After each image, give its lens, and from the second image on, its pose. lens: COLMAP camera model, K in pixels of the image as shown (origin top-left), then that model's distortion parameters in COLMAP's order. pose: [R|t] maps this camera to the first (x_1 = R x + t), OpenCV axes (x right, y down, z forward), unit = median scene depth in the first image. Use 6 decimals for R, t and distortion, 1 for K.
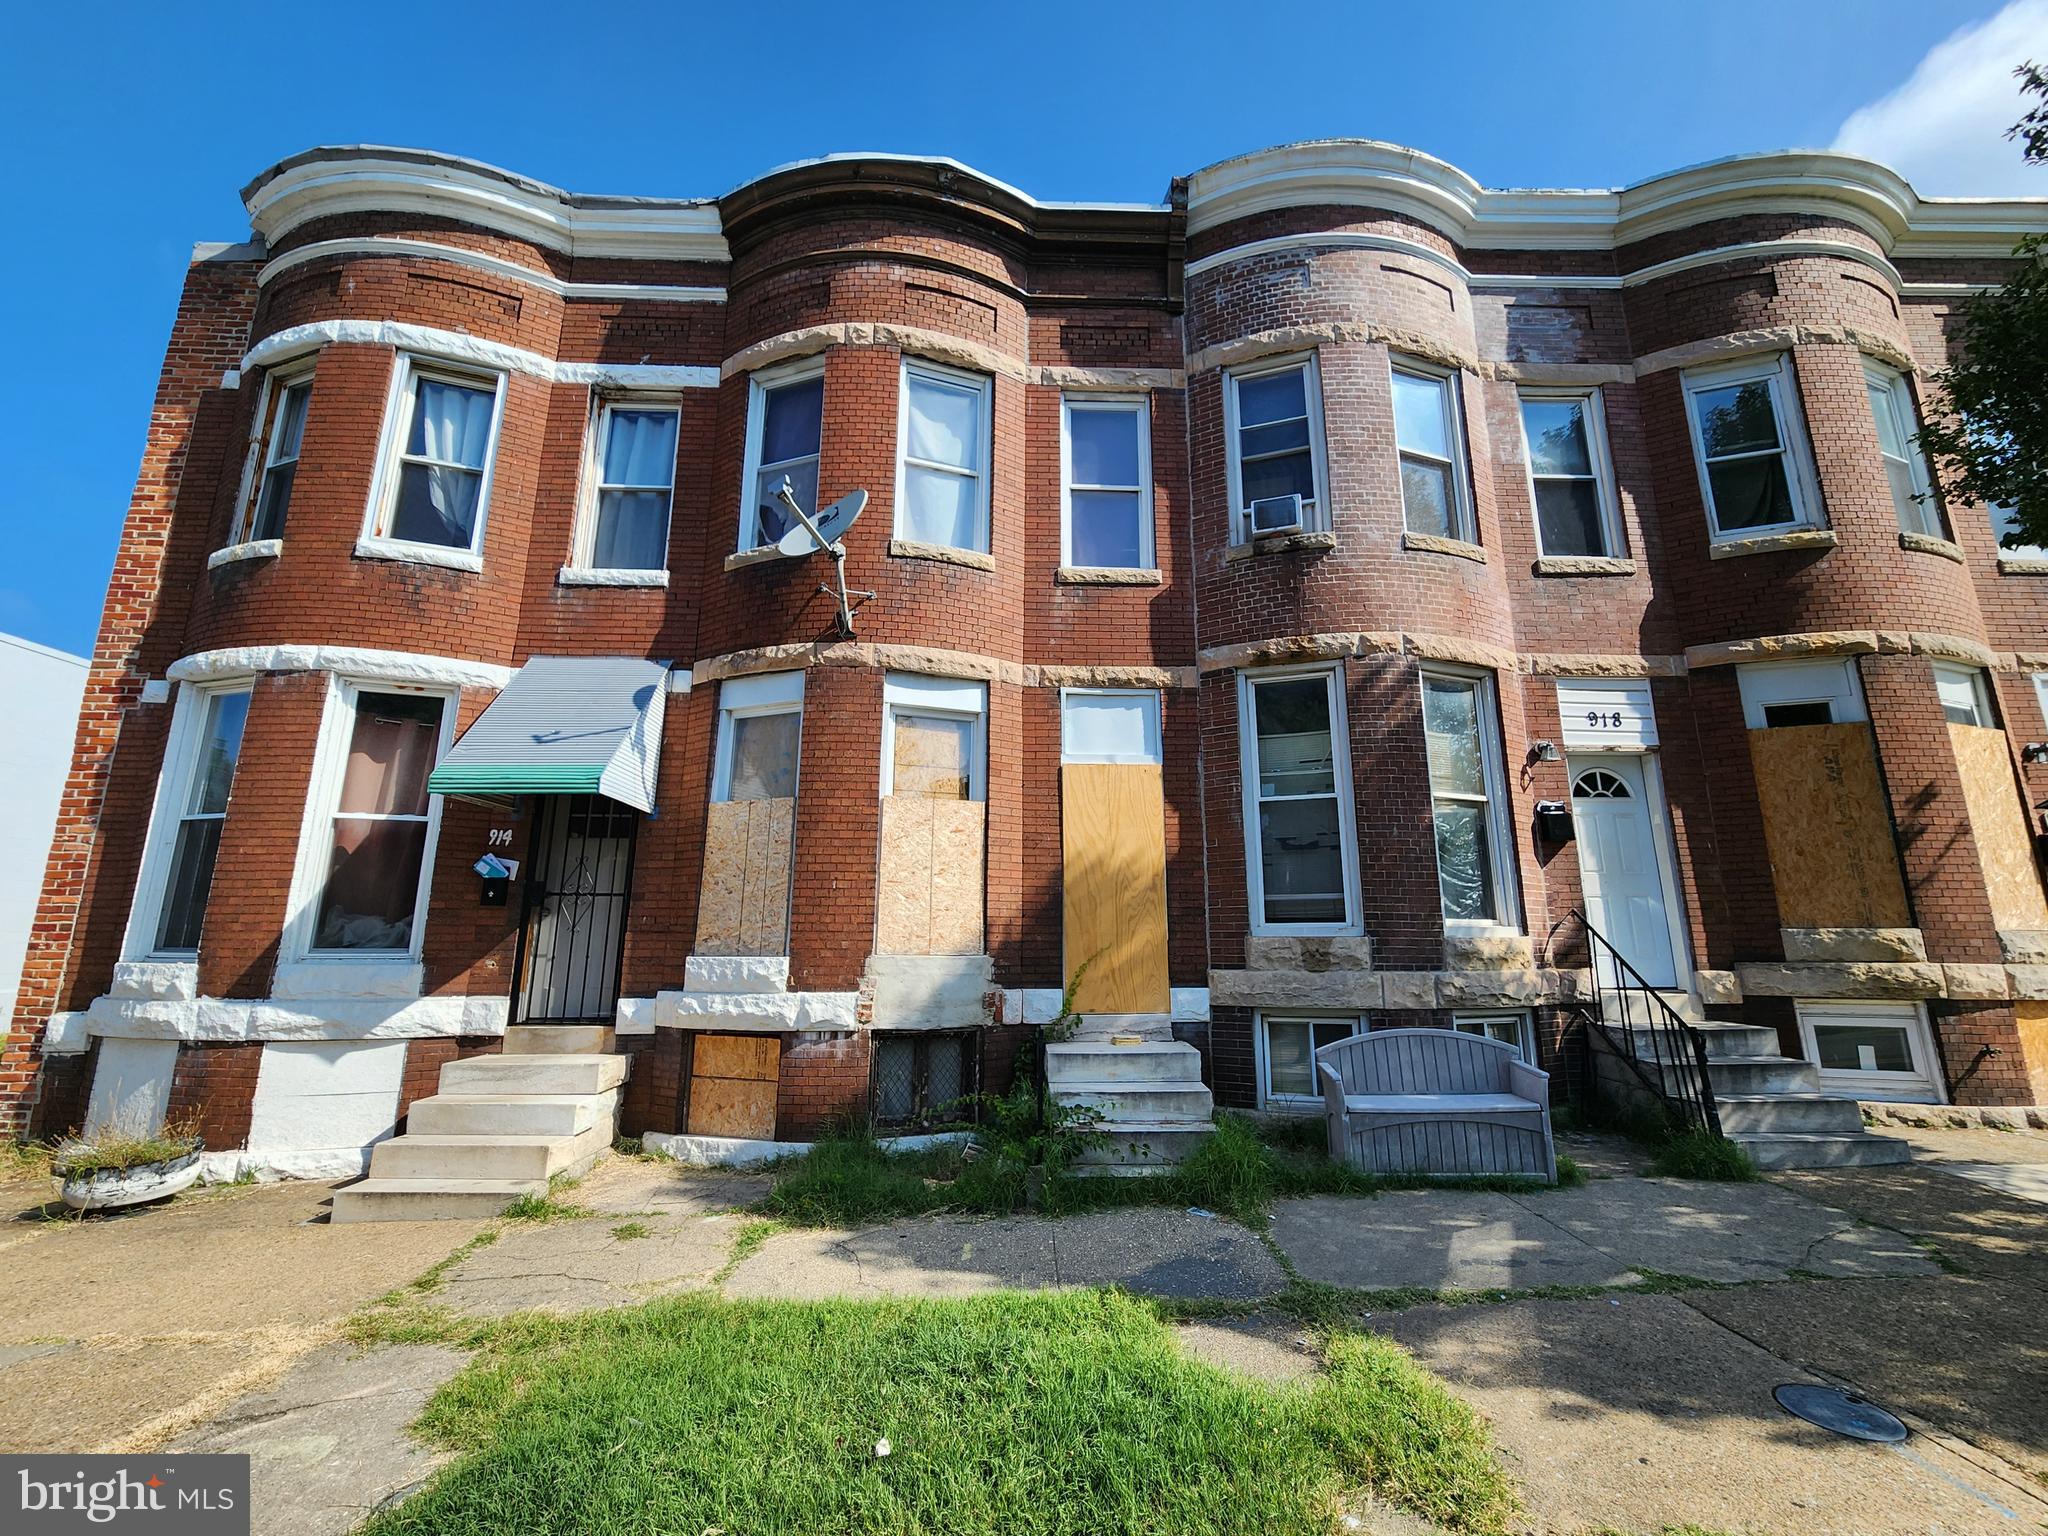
lens RADIAL K [[843.8, 0, 1040.4], [0, 843.8, 772.8], [0, 0, 1]] dist [-0.000527, -0.002739]
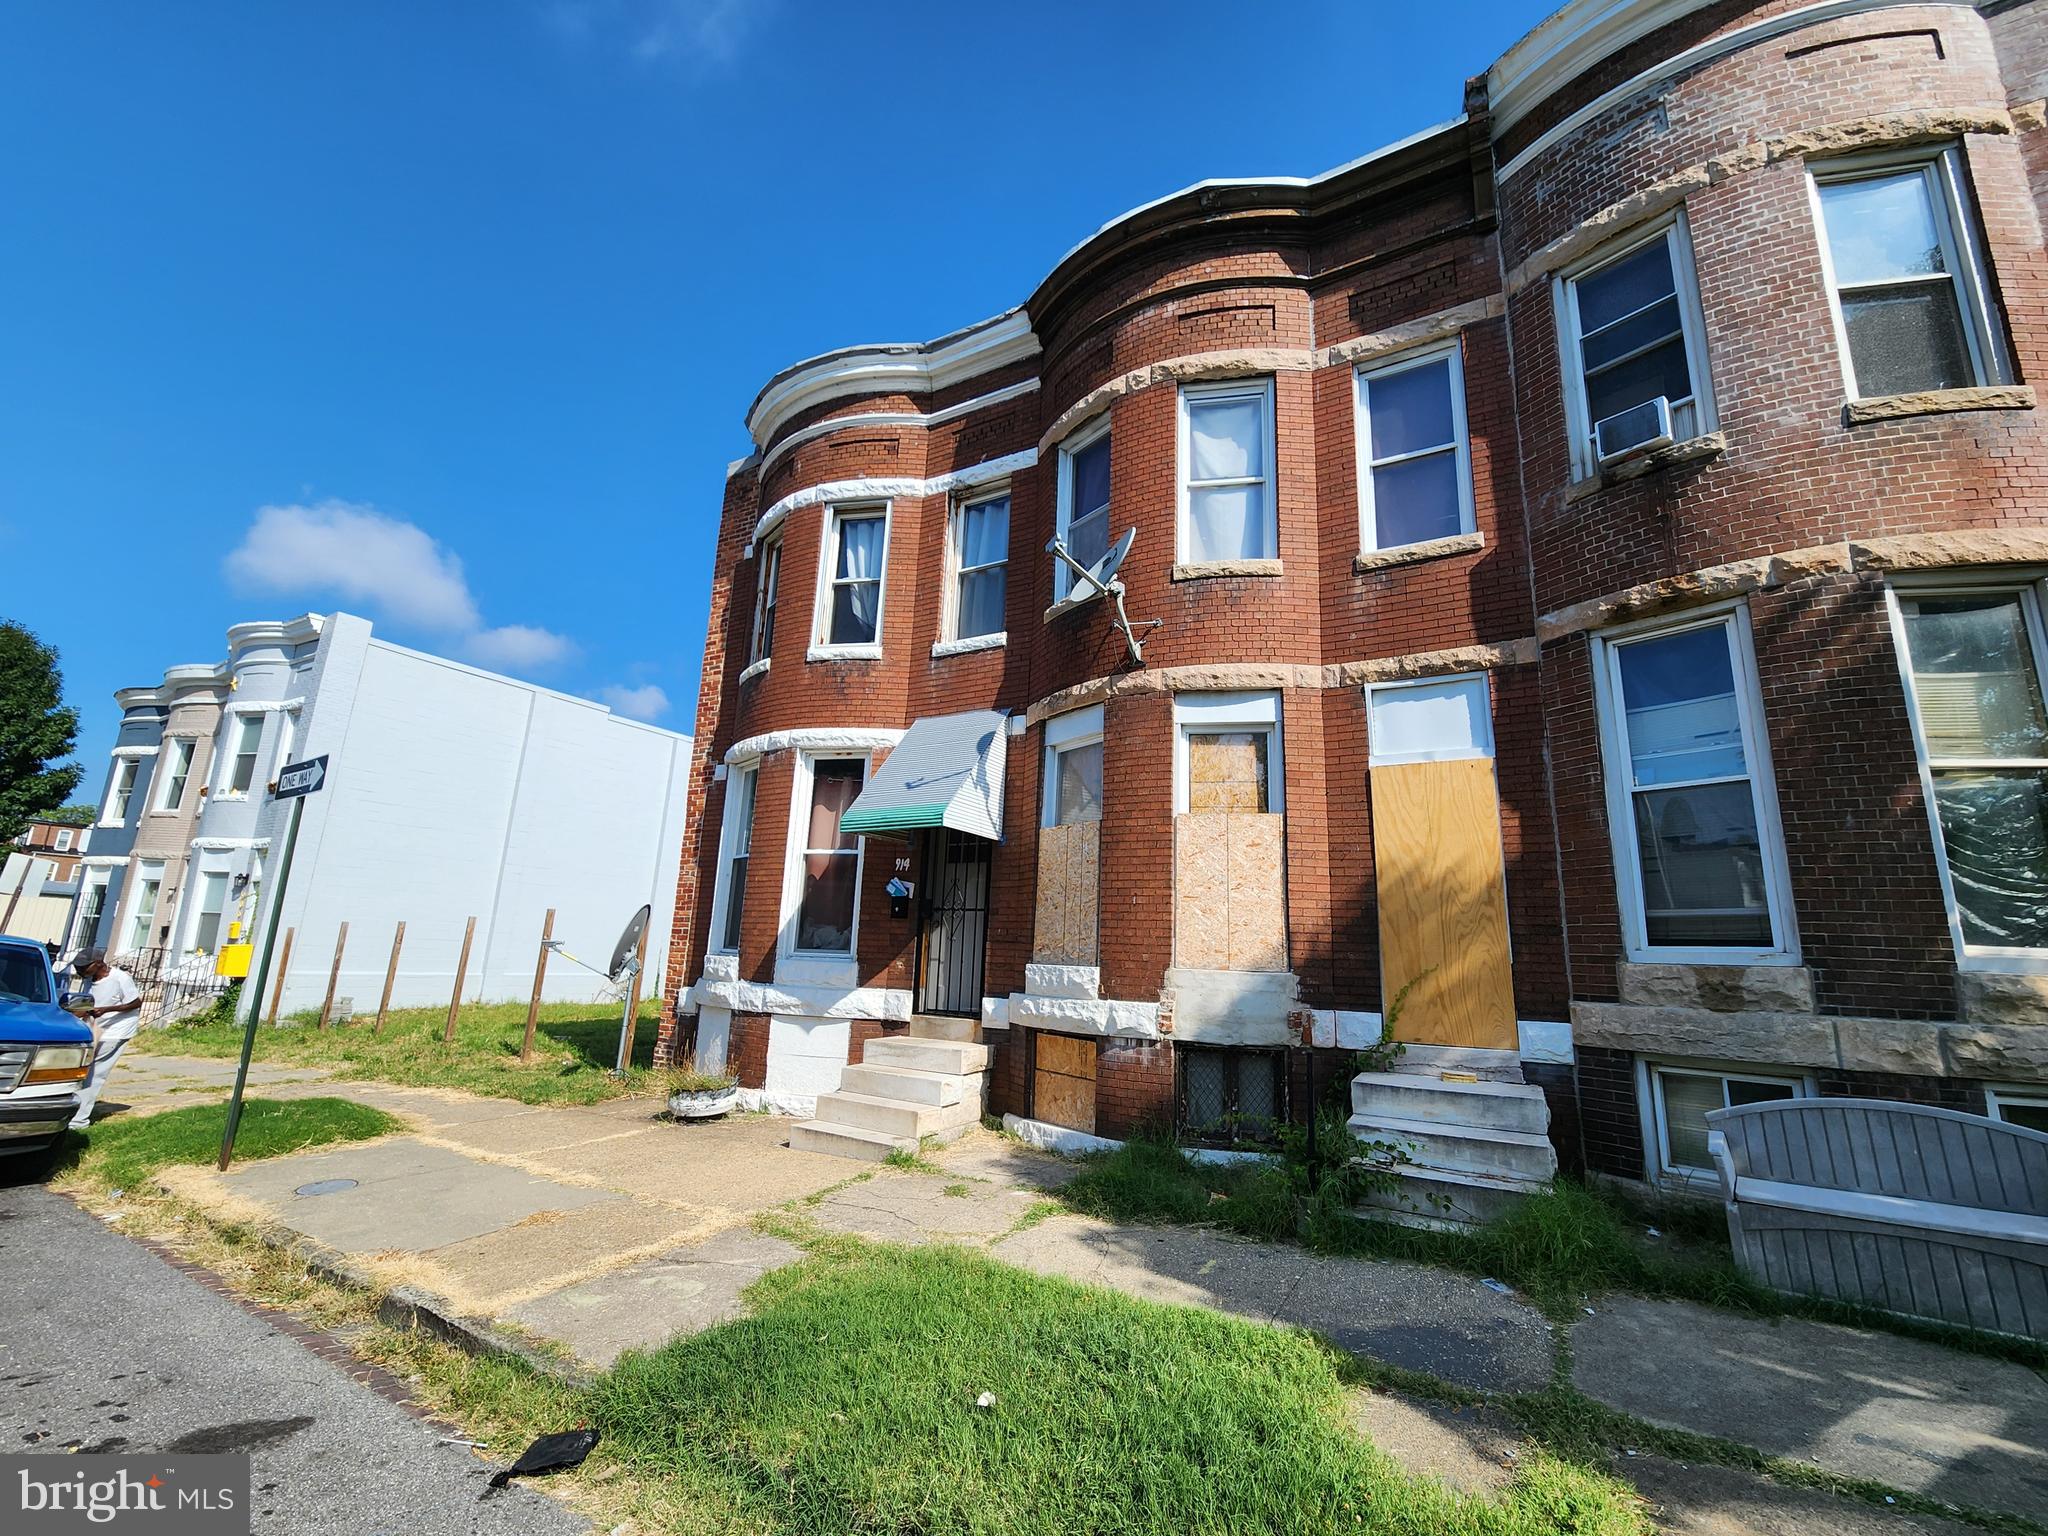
lens RADIAL K [[836.4, 0, 1024.3], [0, 836.4, 774.7], [0, 0, 1]] dist [-0.002480, 0.000129]
pose [[0.847556, -0.084165, -0.523989, 0.189711], [0.075277, 0.996427, -0.038288, 0.004468], [0.525340, -0.006993, 0.850864, 0.028937]]
